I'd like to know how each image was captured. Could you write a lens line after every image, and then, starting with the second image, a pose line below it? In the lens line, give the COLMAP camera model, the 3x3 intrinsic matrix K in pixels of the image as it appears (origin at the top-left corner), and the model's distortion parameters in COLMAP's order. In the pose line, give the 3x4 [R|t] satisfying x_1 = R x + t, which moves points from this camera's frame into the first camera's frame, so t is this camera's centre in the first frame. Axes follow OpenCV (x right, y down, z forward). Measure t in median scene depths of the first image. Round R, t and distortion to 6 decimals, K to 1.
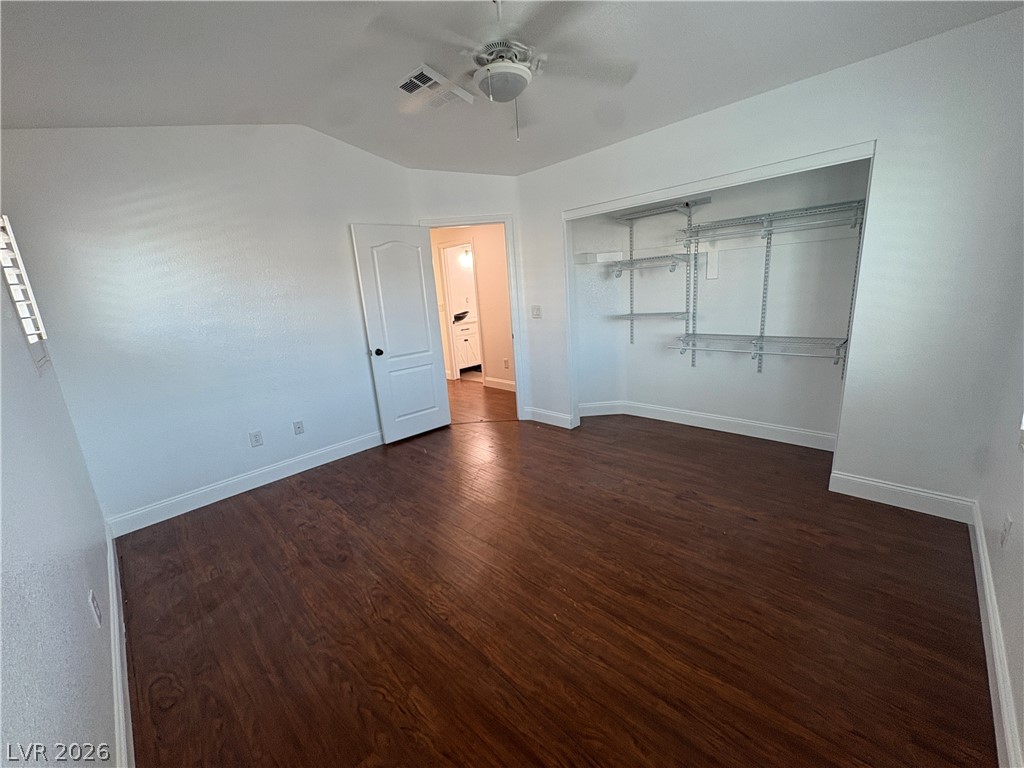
lens RADIAL K [[411.1, 0, 513.5], [0, 411.1, 386.9], [0, 0, 1]] dist [0.002601, -0.000212]
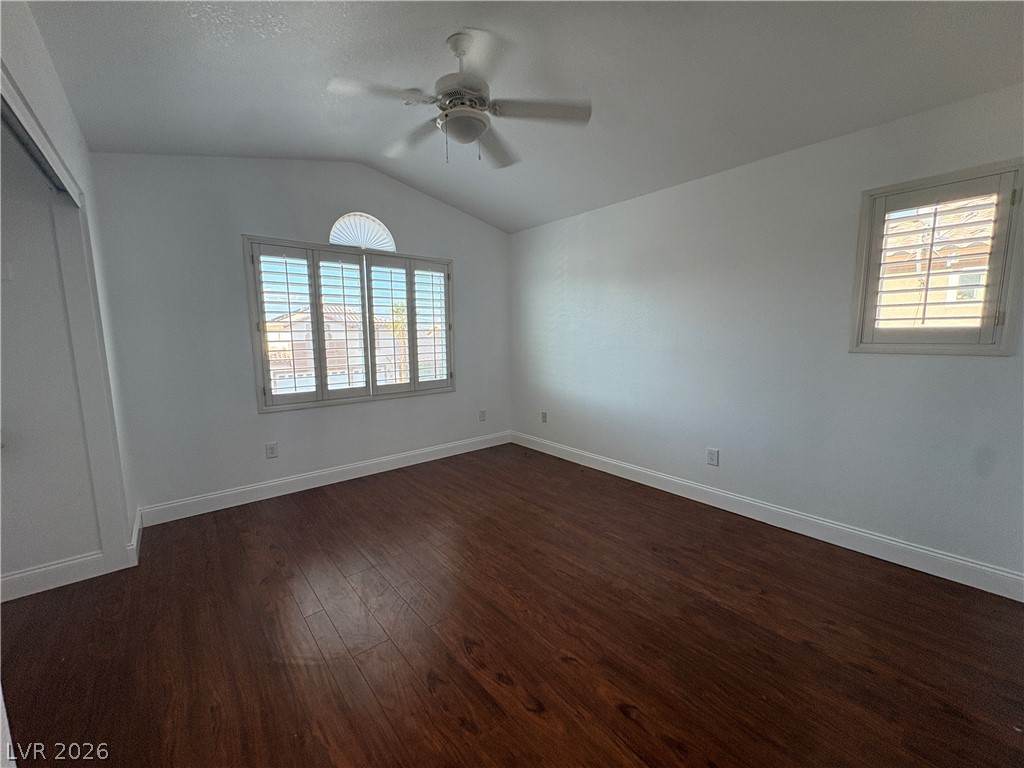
lens RADIAL K [[411.1, 0, 513.5], [0, 411.1, 386.9], [0, 0, 1]] dist [0.002601, -0.000212]
pose [[-0.992022, 0.072384, 0.103212, -0.196634], [0.104910, 0.927989, 0.357532, -0.412089], [-0.069900, 0.365508, -0.928180, 1.941825]]
